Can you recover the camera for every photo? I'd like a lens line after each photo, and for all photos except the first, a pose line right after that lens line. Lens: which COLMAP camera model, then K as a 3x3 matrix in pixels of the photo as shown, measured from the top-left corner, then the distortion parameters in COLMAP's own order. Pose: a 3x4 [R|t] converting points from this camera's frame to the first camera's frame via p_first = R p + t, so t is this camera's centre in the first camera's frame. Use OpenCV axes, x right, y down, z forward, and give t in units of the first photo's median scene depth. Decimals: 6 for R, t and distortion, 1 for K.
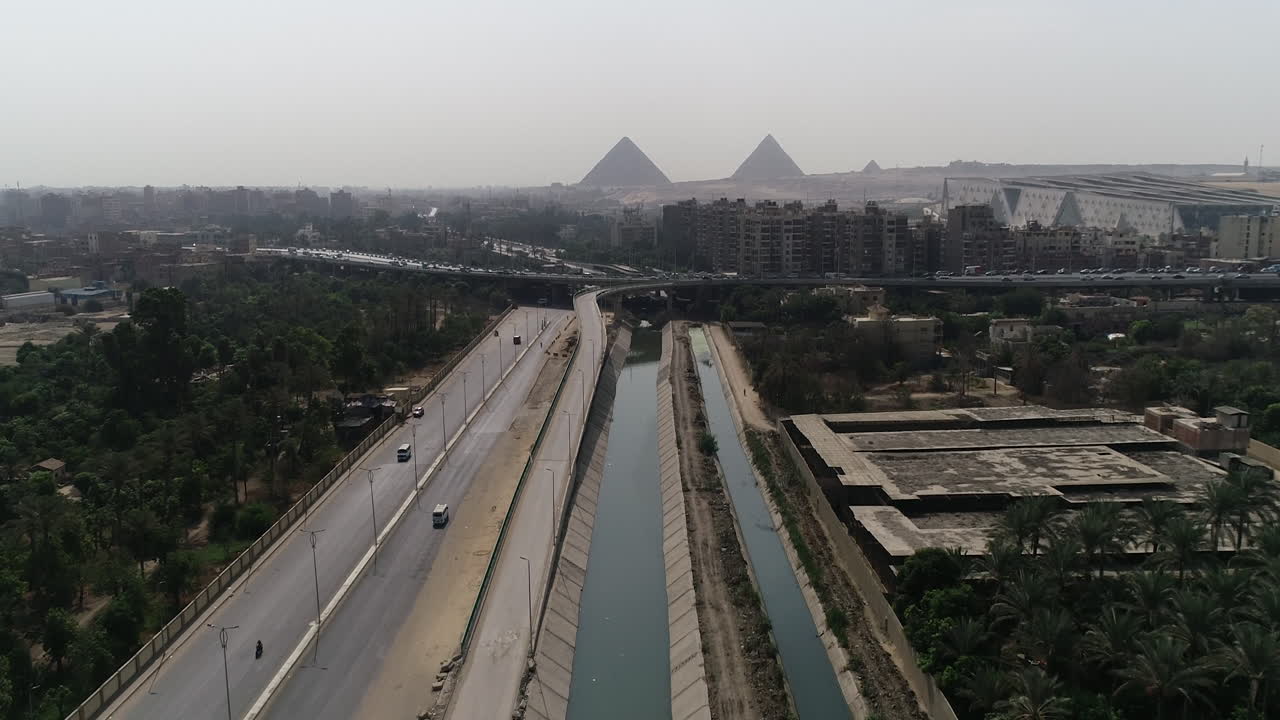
lens RADIAL K [[835.5, 0, 642.9], [0, 835.5, 360.6], [0, 0, 1]] dist [-0.000843, 0.000079]
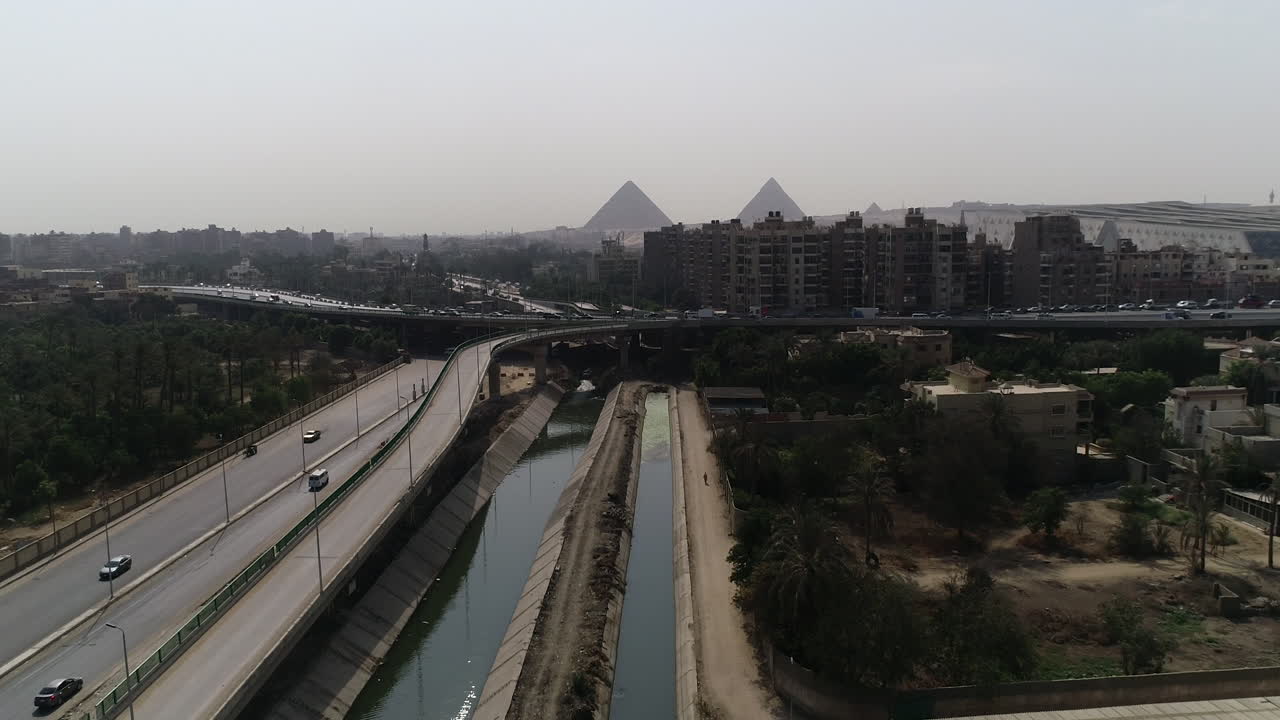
lens RADIAL K [[835.5, 0, 642.9], [0, 835.5, 360.6], [0, 0, 1]] dist [-0.000843, 0.000079]
pose [[0.999971, -0.004686, -0.006006, 0.046794], [0.004382, 0.998755, -0.049690, -0.027703], [0.006232, 0.049663, 0.998747, 0.296922]]
